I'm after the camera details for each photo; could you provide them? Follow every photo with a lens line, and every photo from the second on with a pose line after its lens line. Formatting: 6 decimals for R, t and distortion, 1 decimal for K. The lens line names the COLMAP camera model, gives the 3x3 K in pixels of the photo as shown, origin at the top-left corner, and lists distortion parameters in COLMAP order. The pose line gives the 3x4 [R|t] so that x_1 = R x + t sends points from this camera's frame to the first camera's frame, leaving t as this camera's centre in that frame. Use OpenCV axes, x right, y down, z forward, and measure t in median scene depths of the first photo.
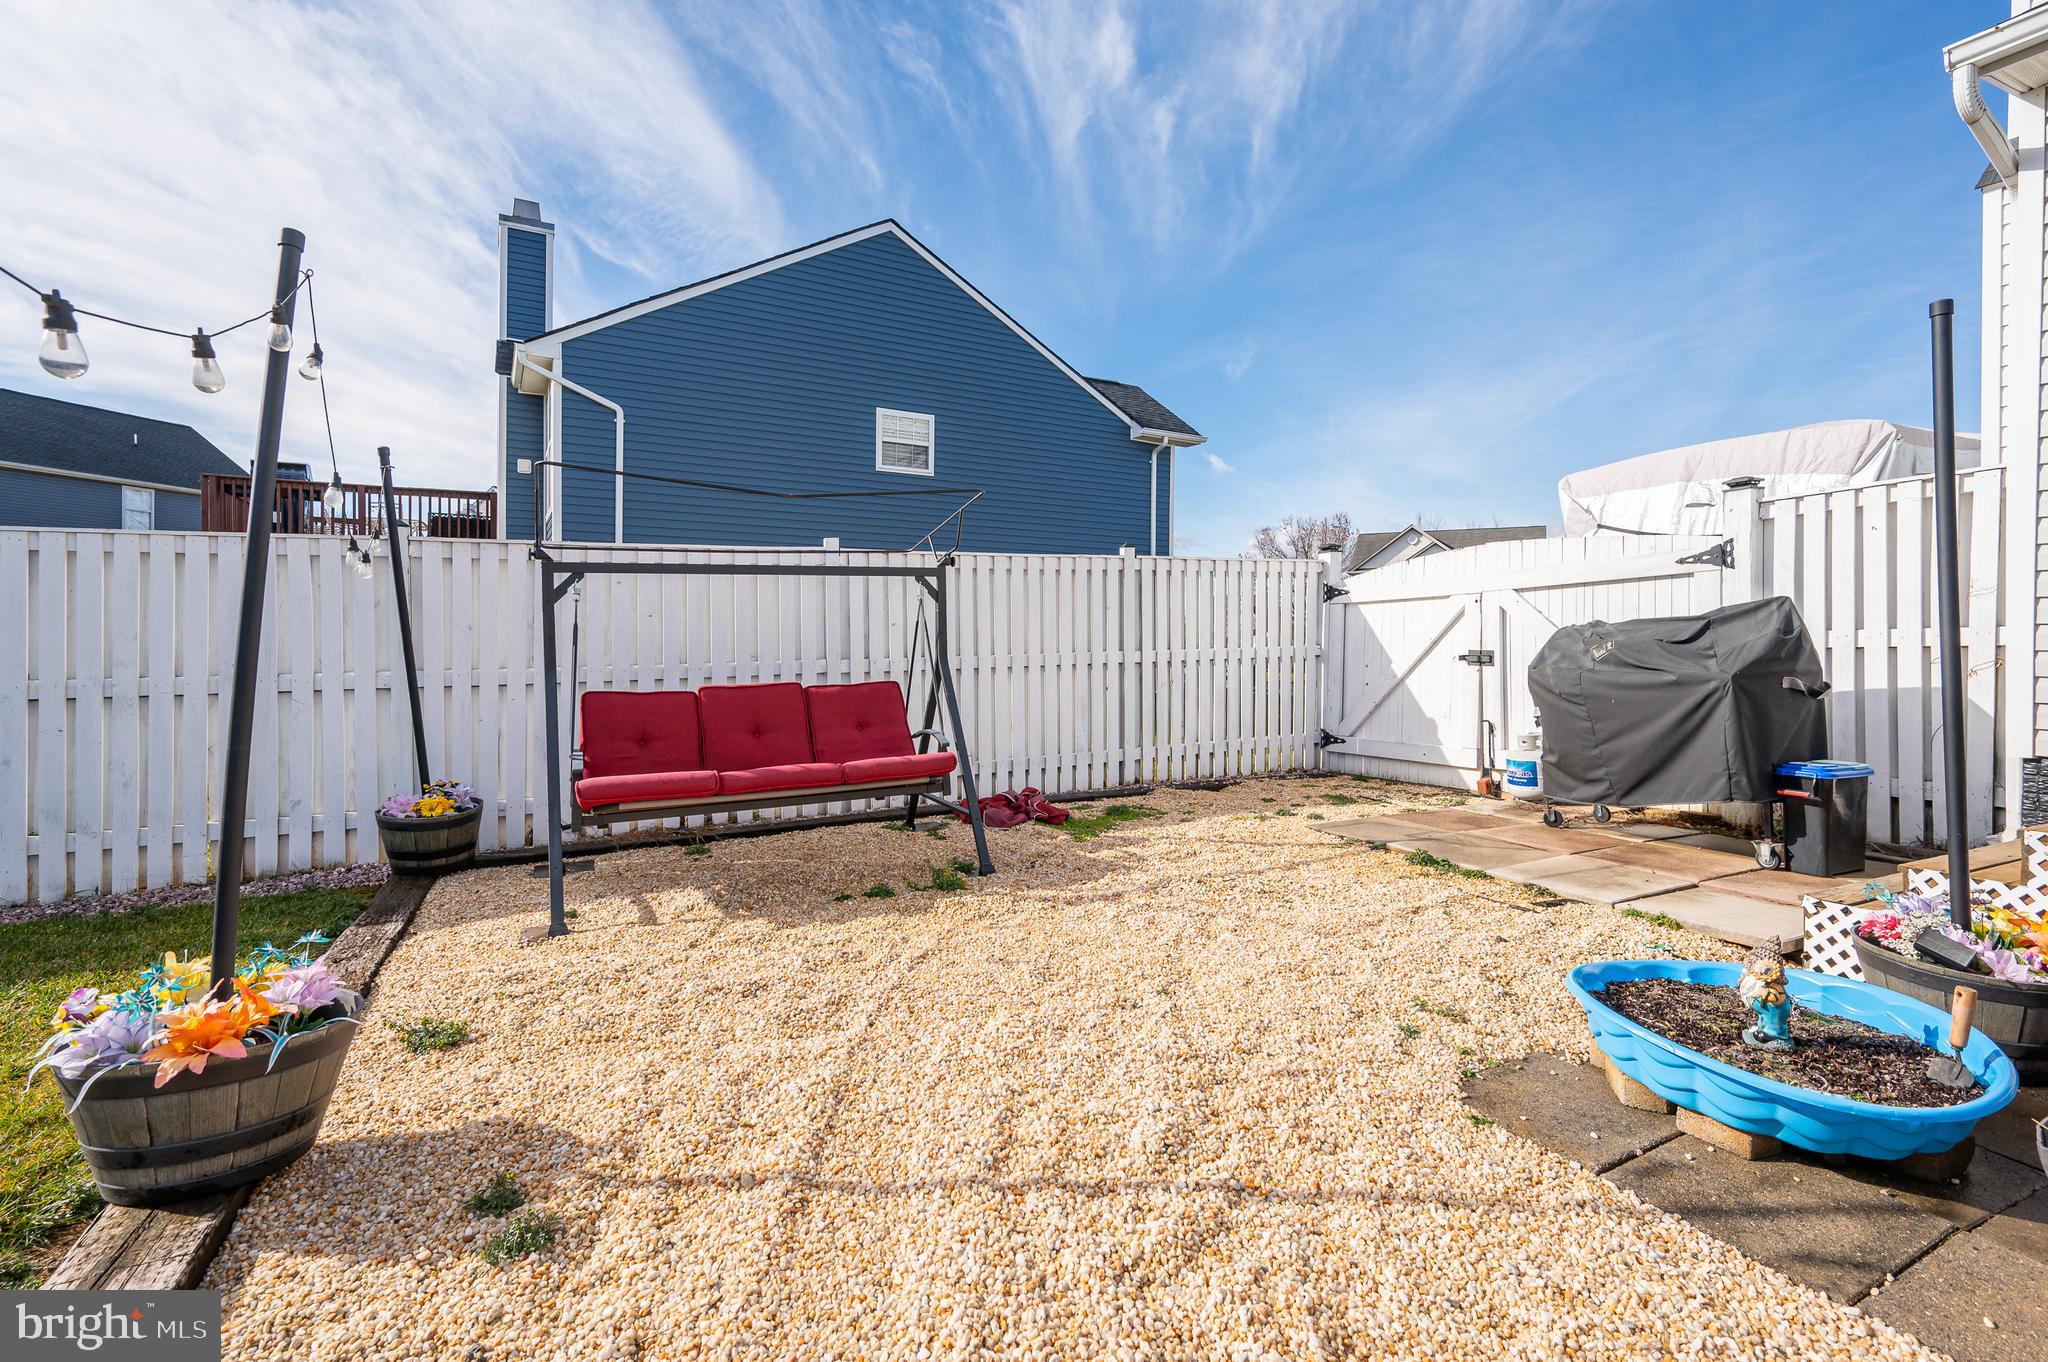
lens RADIAL K [[939.4, 0, 1025.5], [0, 939.4, 646.3], [0, 0, 1]] dist [0.001692, 0.000450]
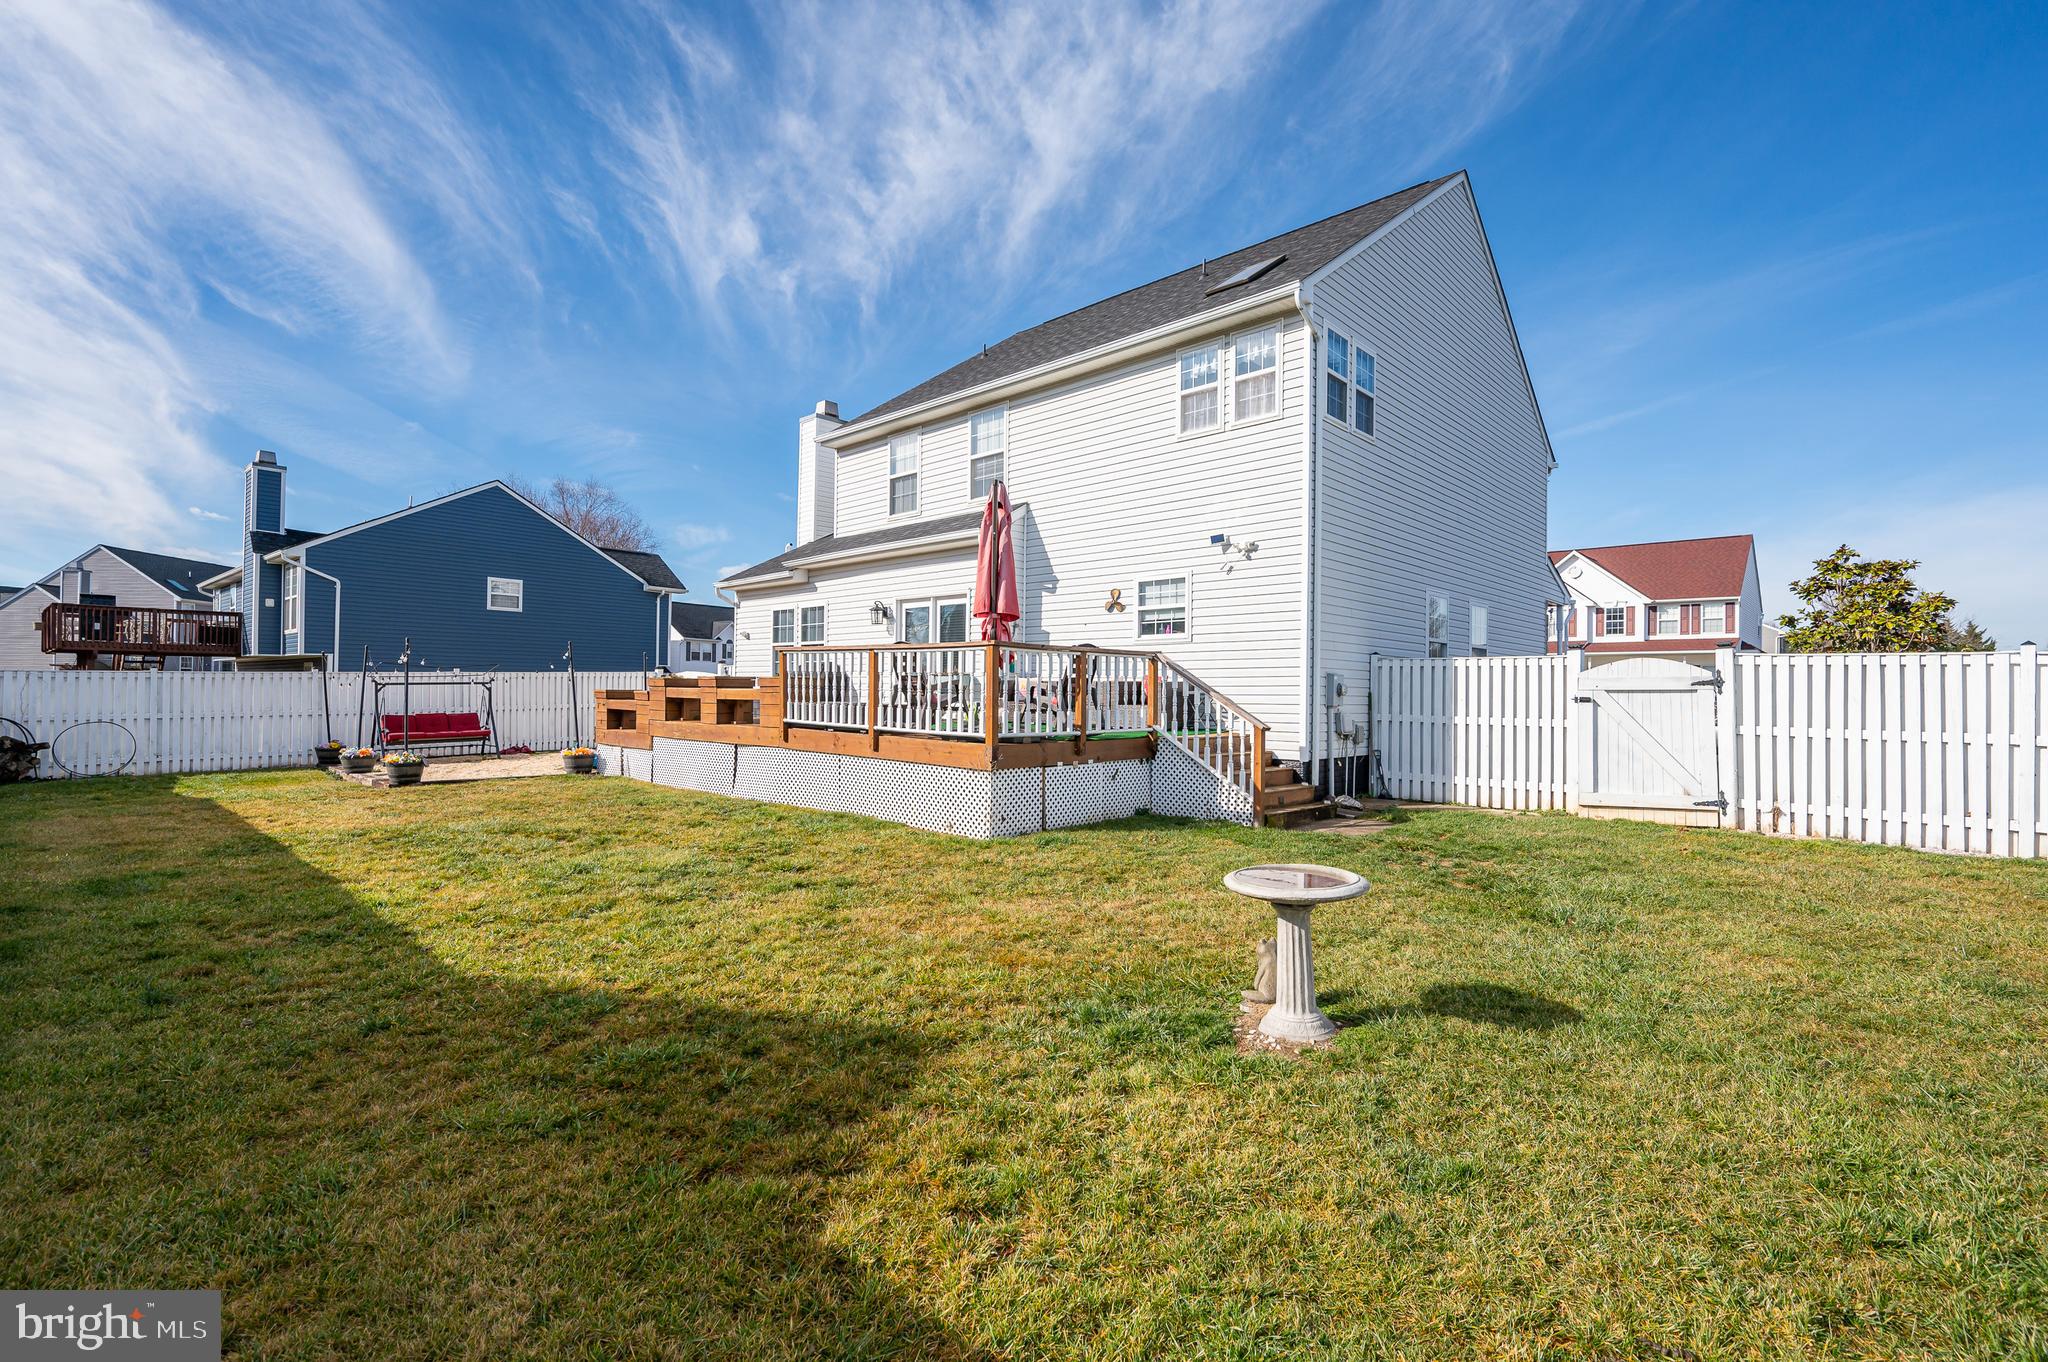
lens RADIAL K [[922.1, 0, 1024.9], [0, 922.1, 684.6], [0, 0, 1]] dist [0.000175, 0.000016]
pose [[0.940719, 0.007087, 0.339112, 0.646258], [-0.003052, 0.999918, -0.012432, -0.033009], [-0.339173, 0.010660, 0.940664, -3.042576]]
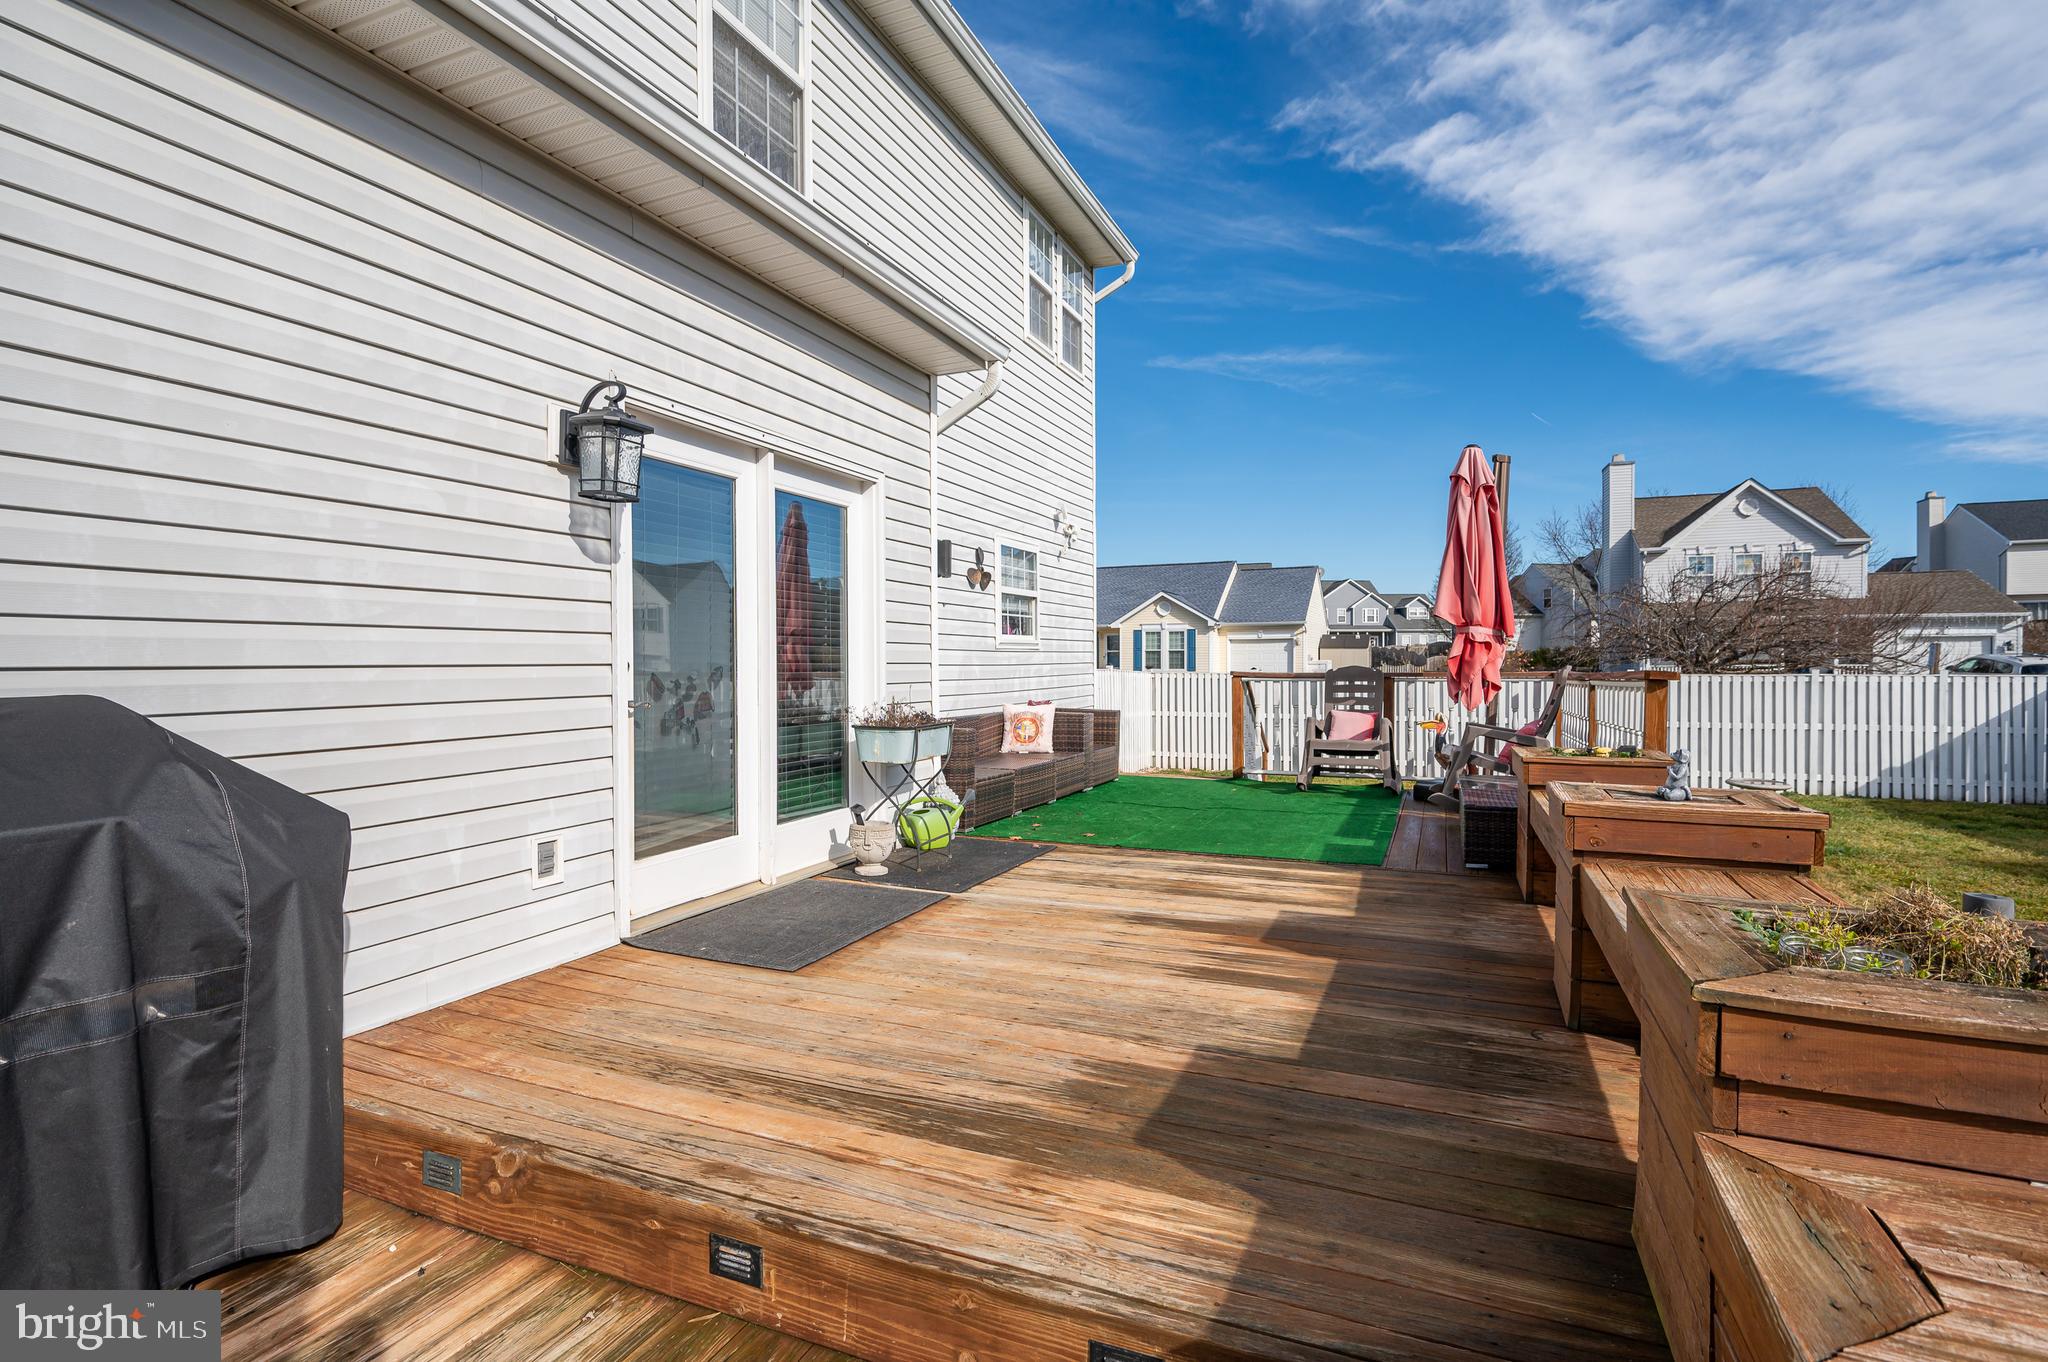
lens RADIAL K [[987.1, 0, 1022.5], [0, 987.1, 678.2], [0, 0, 1]] dist [0.001913, -0.000635]
pose [[-0.650983, -0.013861, 0.758966, 0.551487], [0.007130, 0.999678, 0.024373, -0.160440], [-0.759059, 0.021278, -0.650674, 0.085976]]
